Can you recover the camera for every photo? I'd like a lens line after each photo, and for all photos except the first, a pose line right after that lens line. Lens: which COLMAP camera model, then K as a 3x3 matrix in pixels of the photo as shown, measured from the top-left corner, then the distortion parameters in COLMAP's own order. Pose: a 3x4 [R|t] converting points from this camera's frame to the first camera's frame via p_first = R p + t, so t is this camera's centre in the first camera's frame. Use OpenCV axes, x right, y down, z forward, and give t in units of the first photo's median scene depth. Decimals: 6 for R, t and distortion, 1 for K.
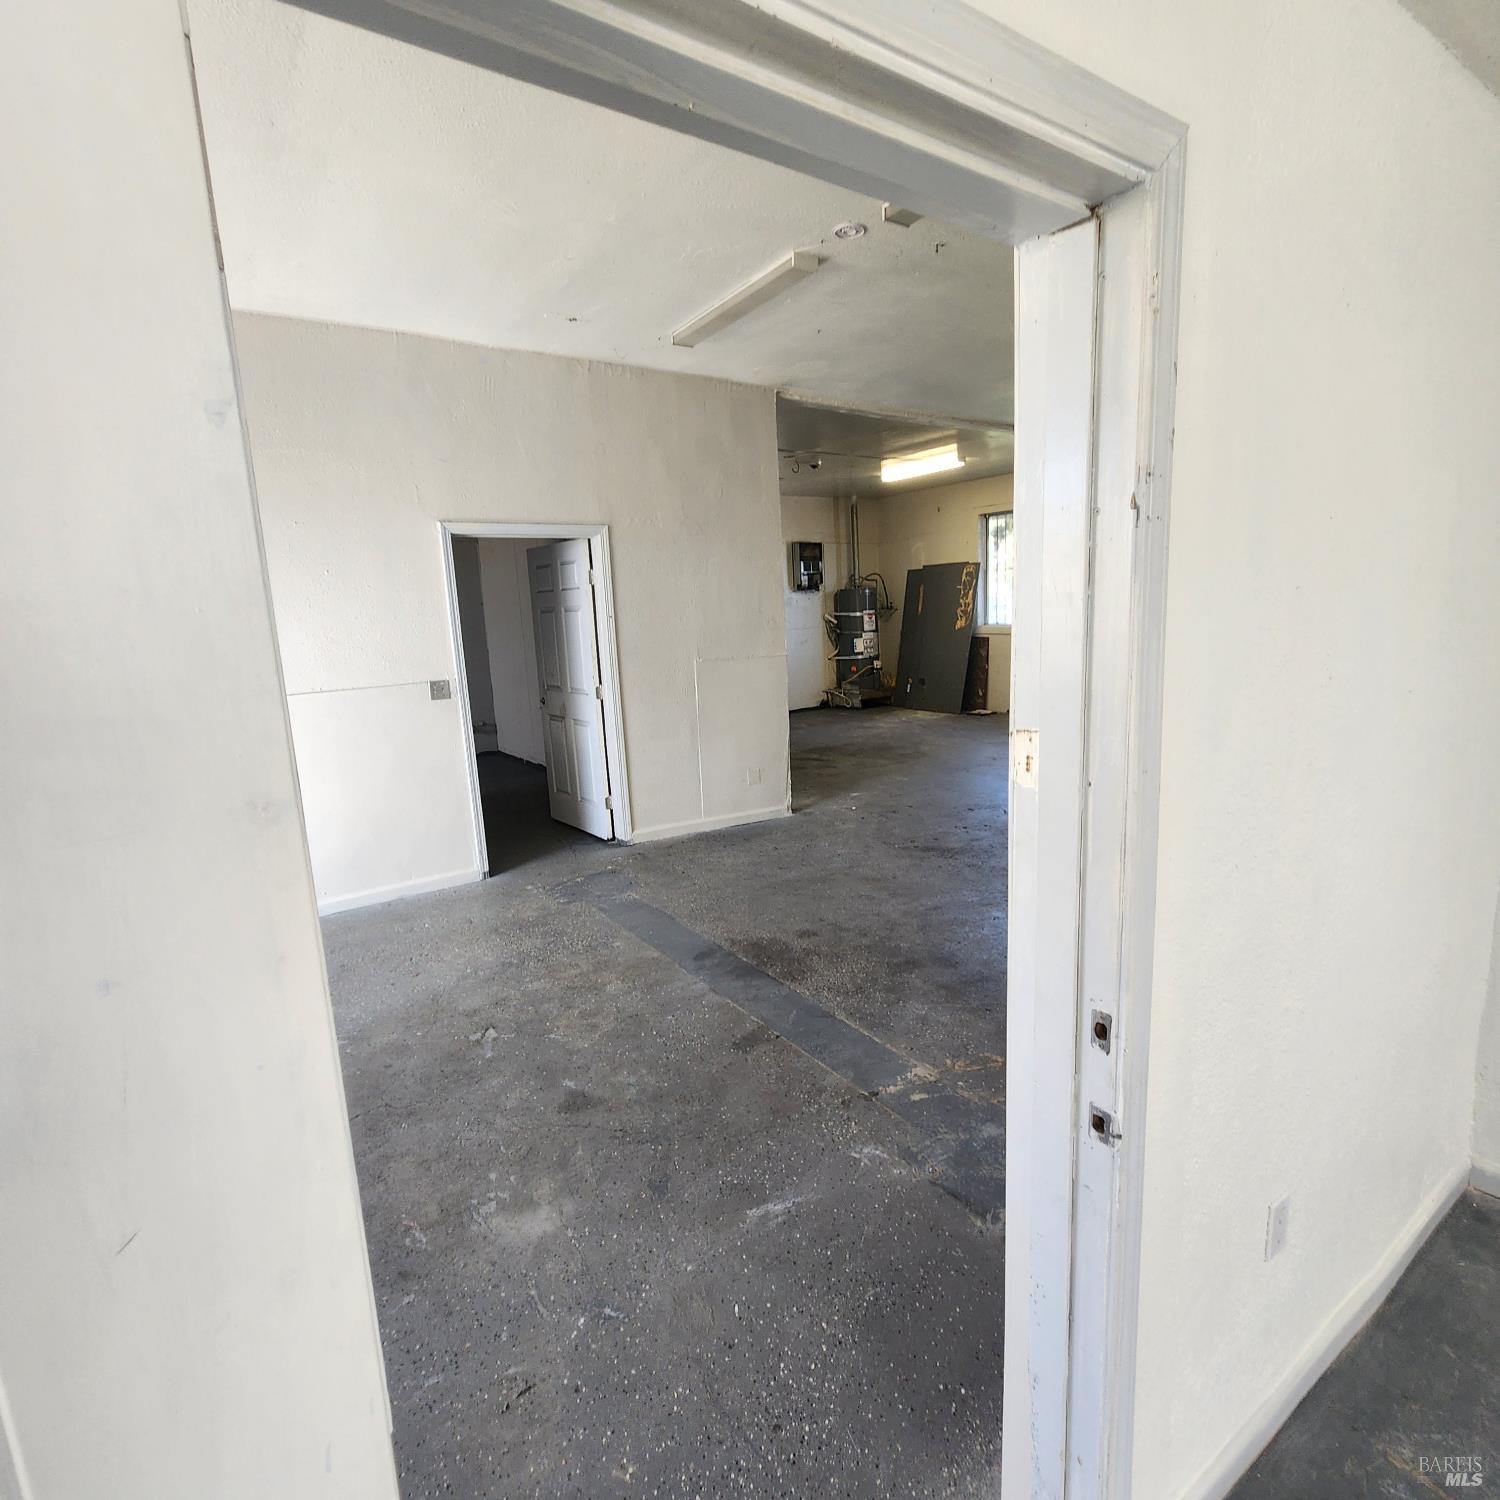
lens RADIAL K [[827.3, 0, 767.9], [0, 827.3, 740.6], [0, 0, 1]] dist [0.000588, 0.001331]
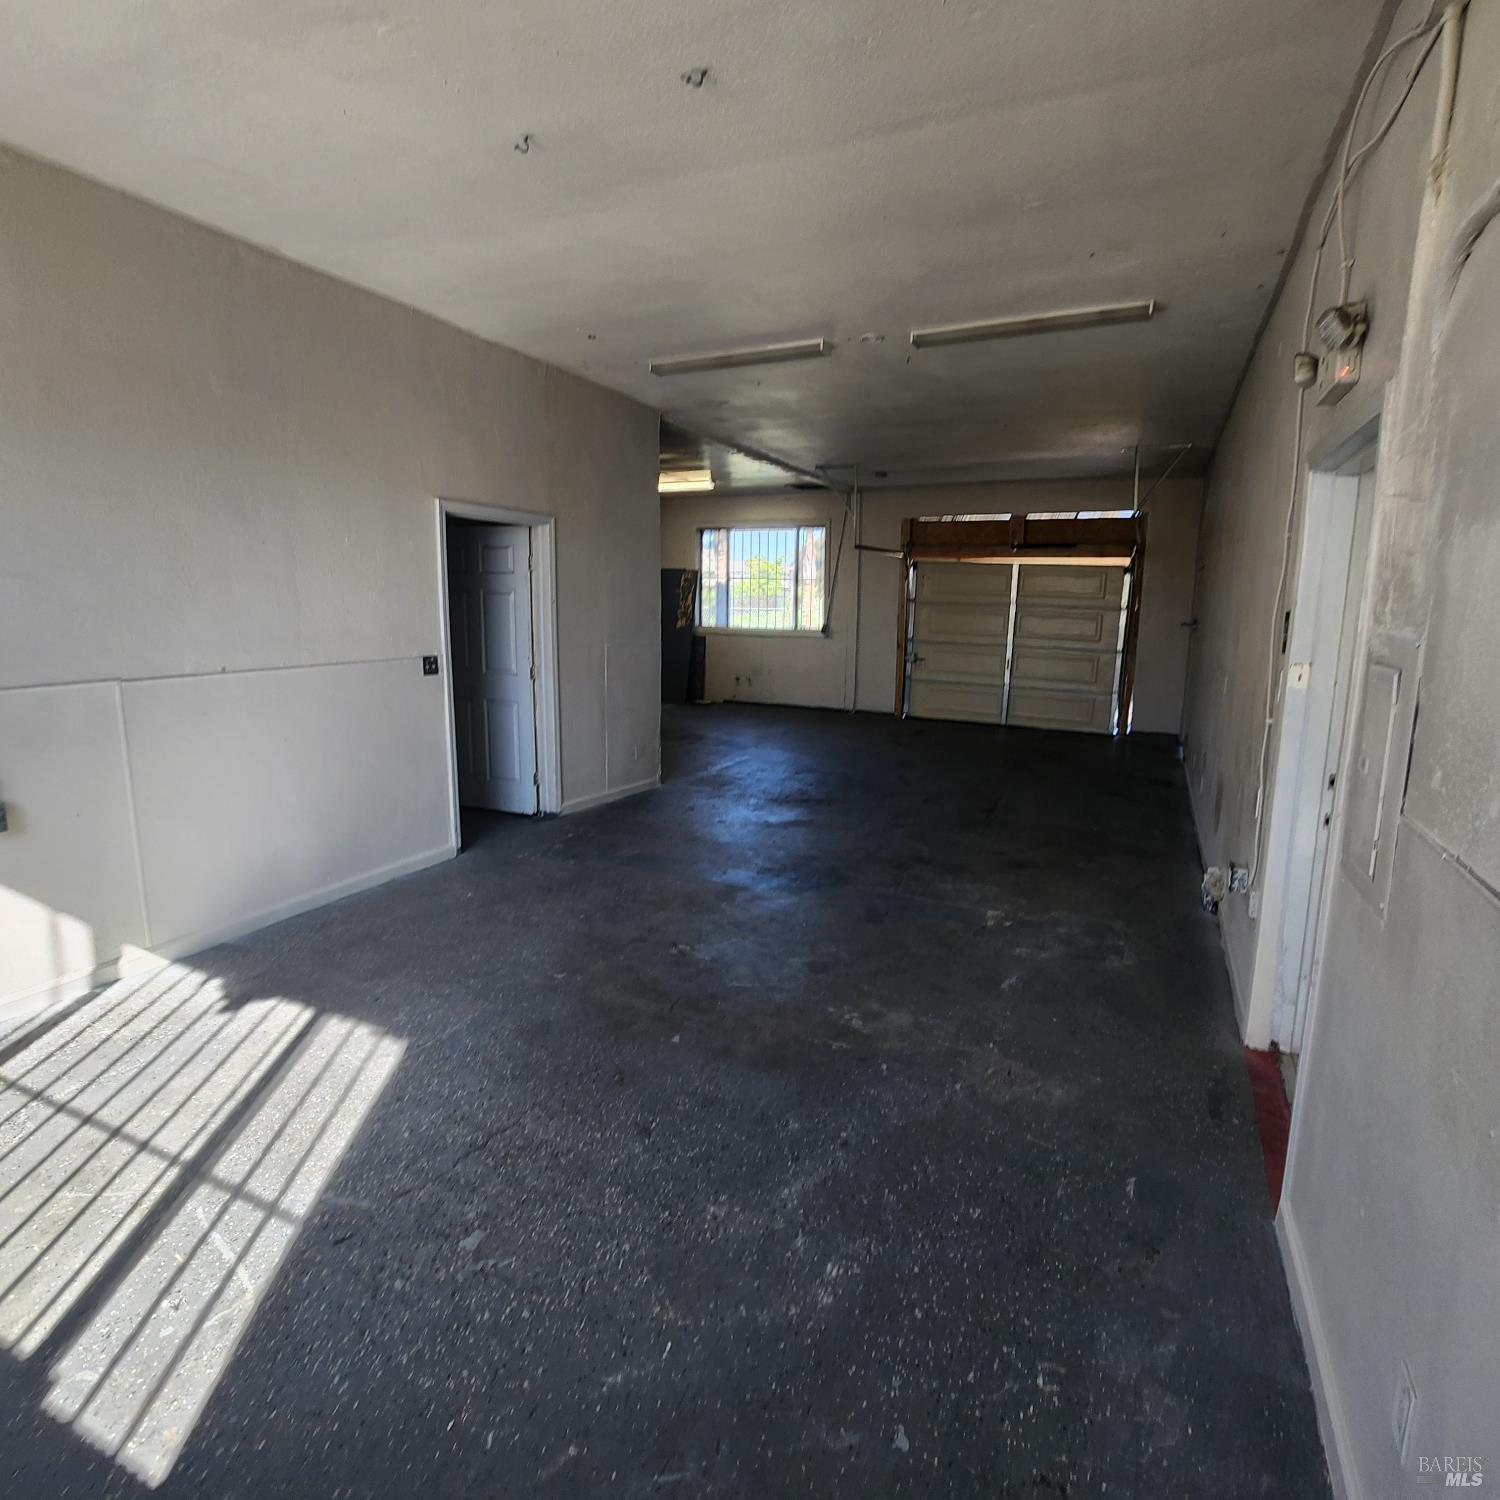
lens RADIAL K [[862.4, 0, 754.2], [0, 862.4, 712.6], [0, 0, 1]] dist [0.022285, -0.000073]
pose [[0.857145, -0.009889, 0.514980, -0.522385], [0.030885, 0.999003, -0.032221, 0.035962], [-0.514148, 0.043523, 0.856596, -0.079842]]
